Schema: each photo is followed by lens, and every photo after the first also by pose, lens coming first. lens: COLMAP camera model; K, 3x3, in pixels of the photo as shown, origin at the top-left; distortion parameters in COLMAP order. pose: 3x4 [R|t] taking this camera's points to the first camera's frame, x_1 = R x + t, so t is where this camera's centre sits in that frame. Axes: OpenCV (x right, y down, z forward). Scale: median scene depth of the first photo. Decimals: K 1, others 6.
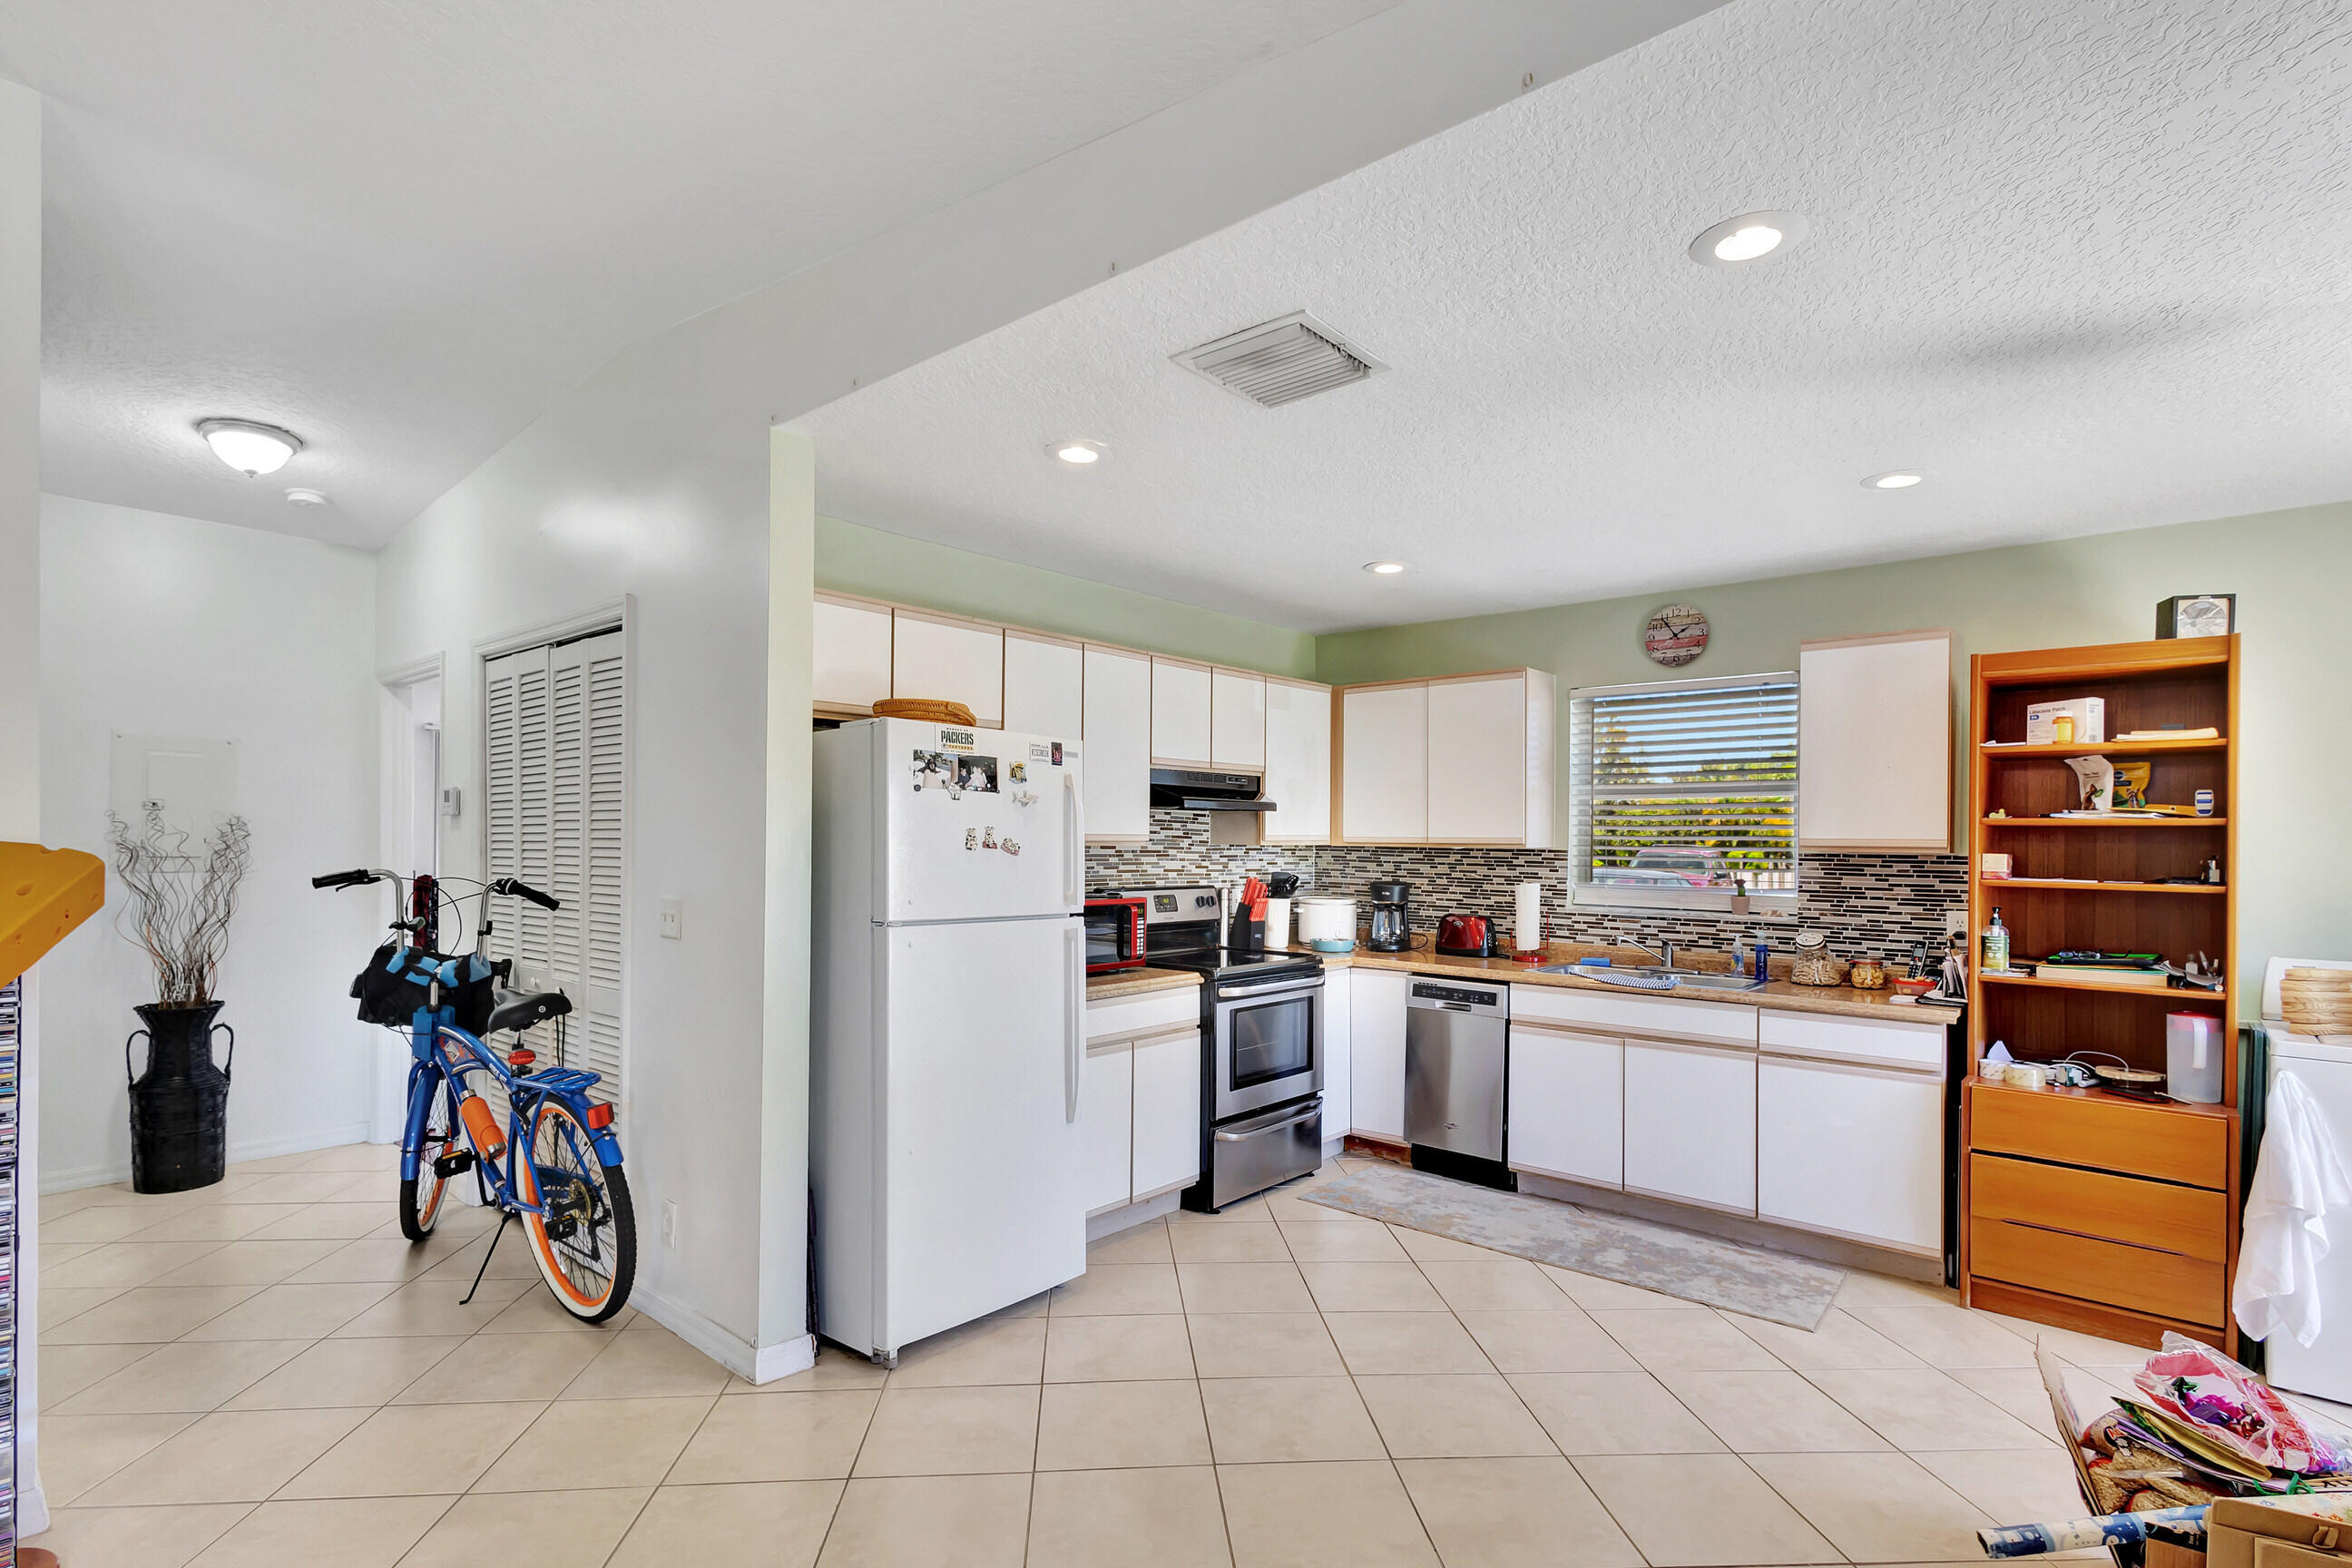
lens RADIAL K [[1089.3, 0, 1295.0], [0, 1089.3, 839.1], [0, 0, 1]] dist [0.068552, -0.028776]
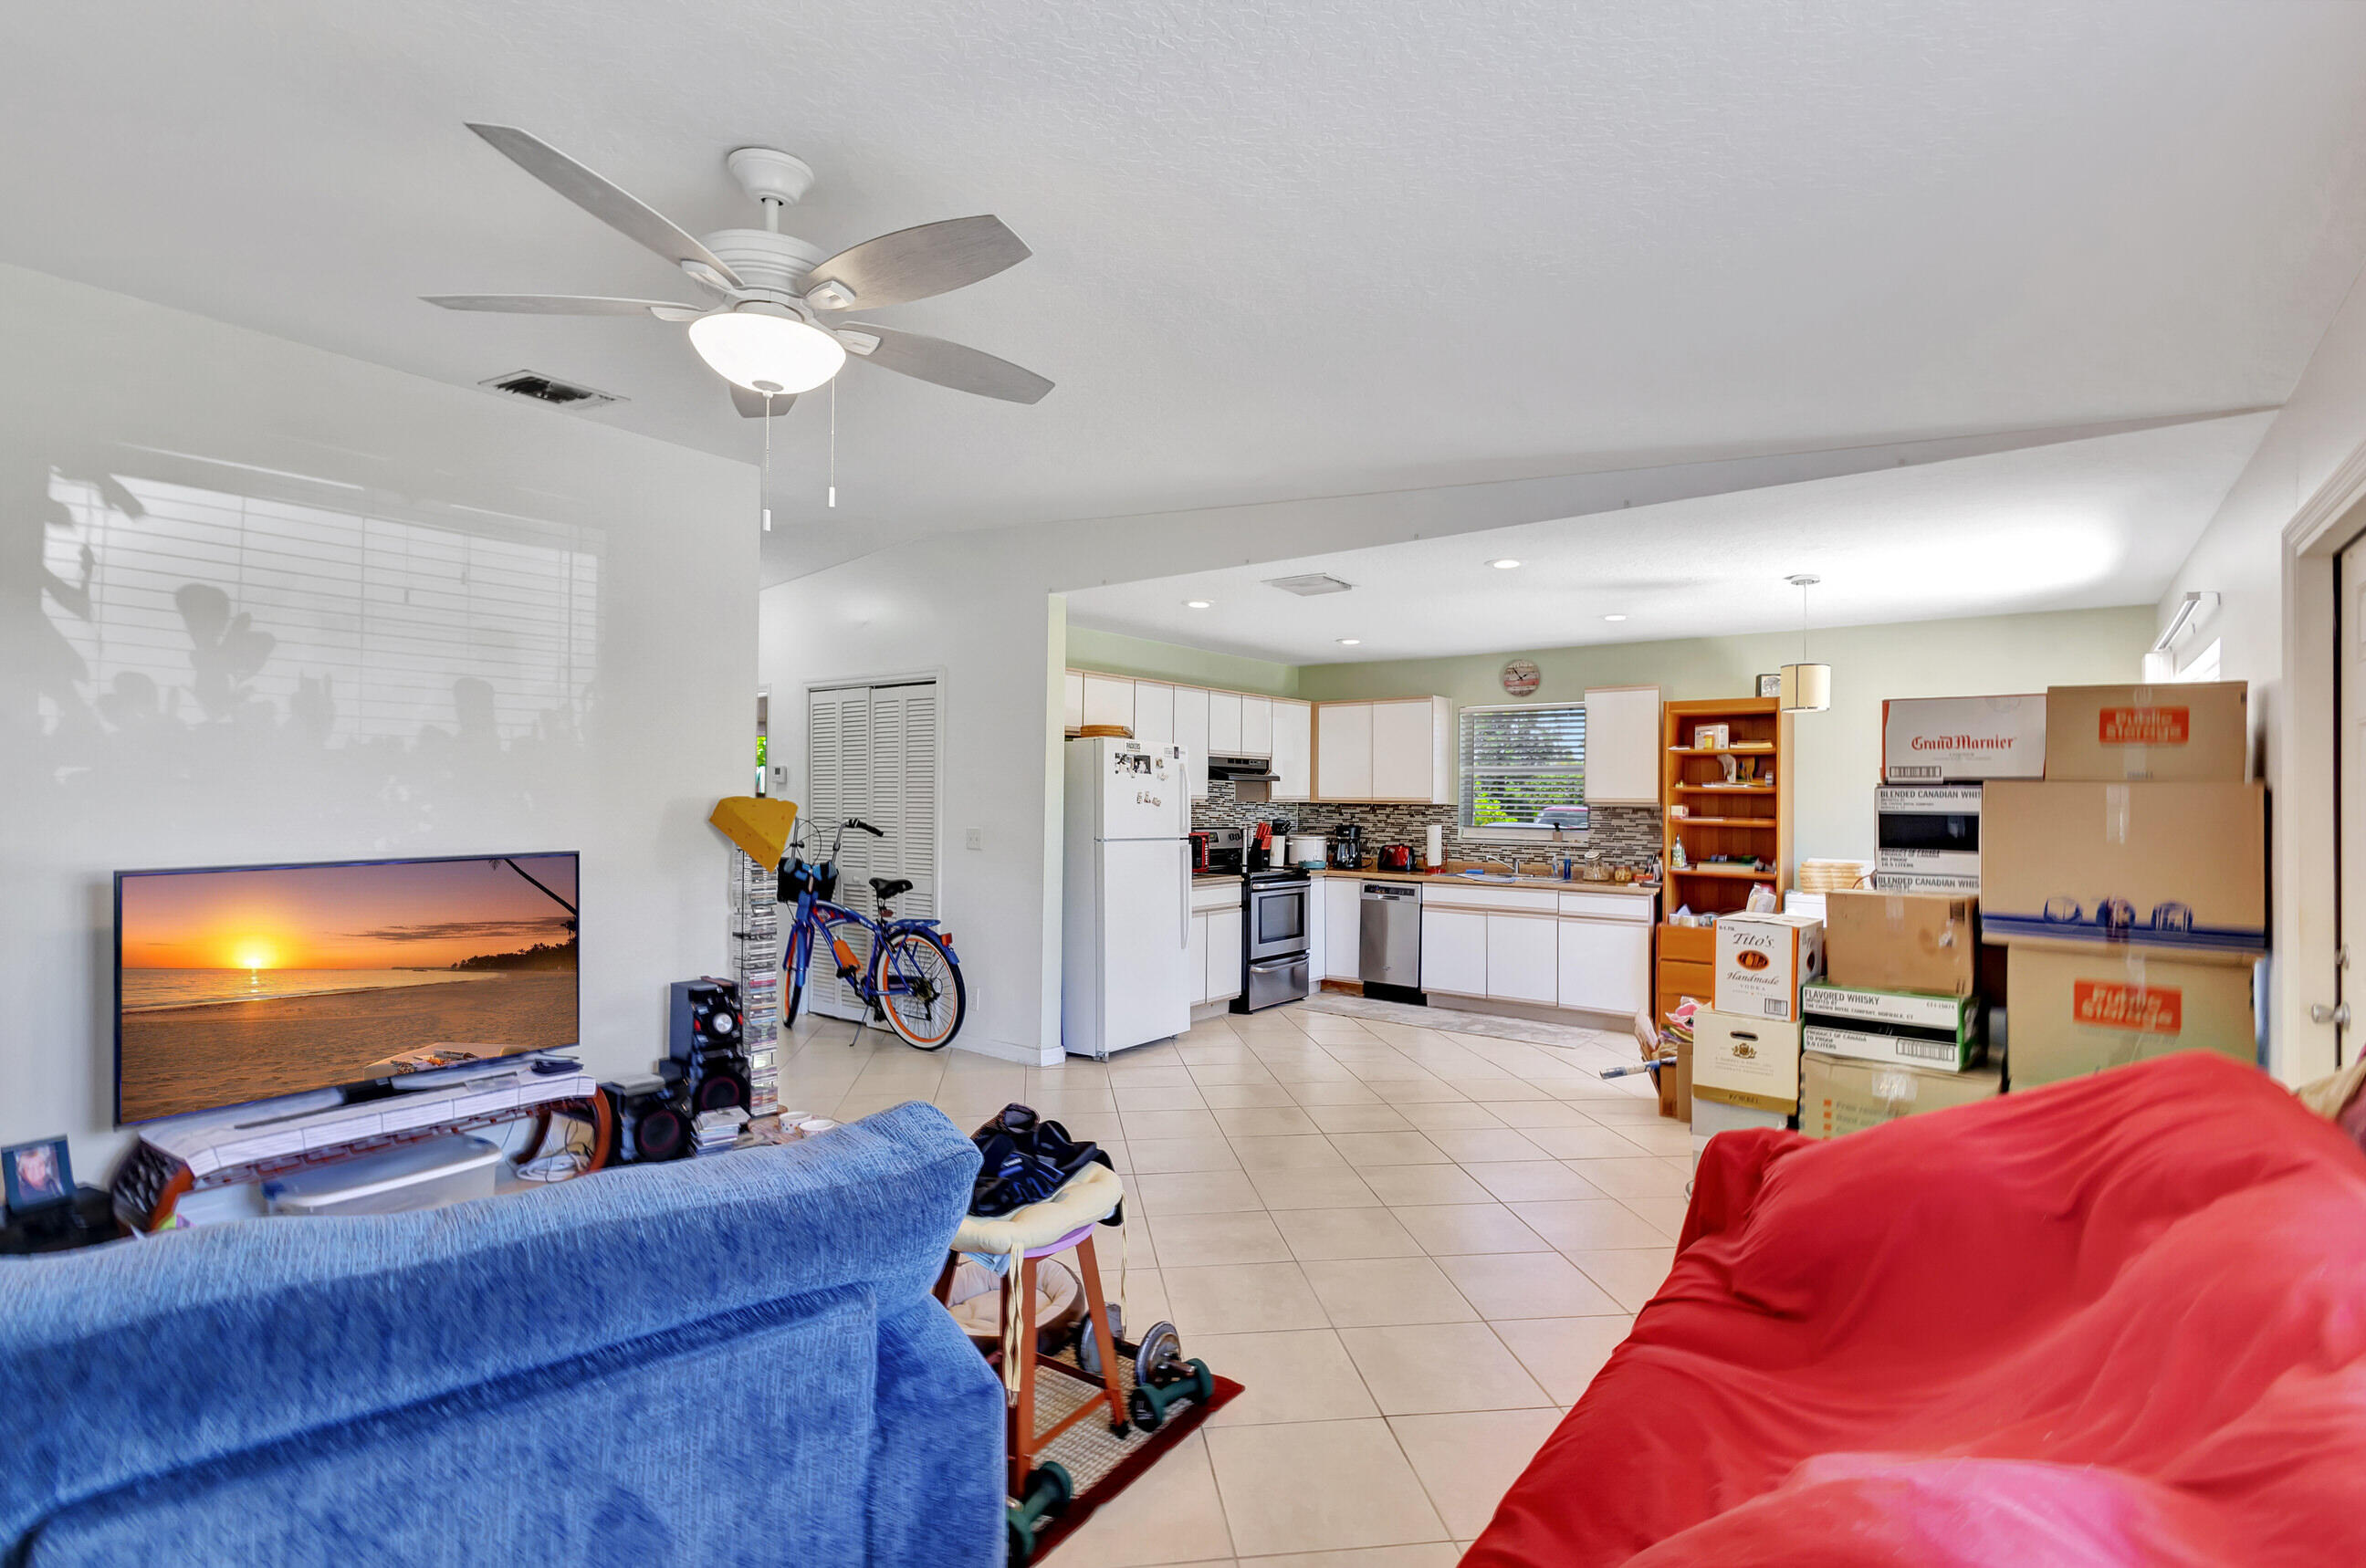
lens RADIAL K [[1044.6, 0, 1183.0], [0, 1044.6, 784.0], [0, 0, 1]] dist [0.000058, -0.000112]
pose [[0.999009, -0.000226, -0.044519, -0.101515], [-0.000444, 0.999887, -0.015056, 0.002546], [0.044517, 0.015061, 0.998895, -0.630503]]
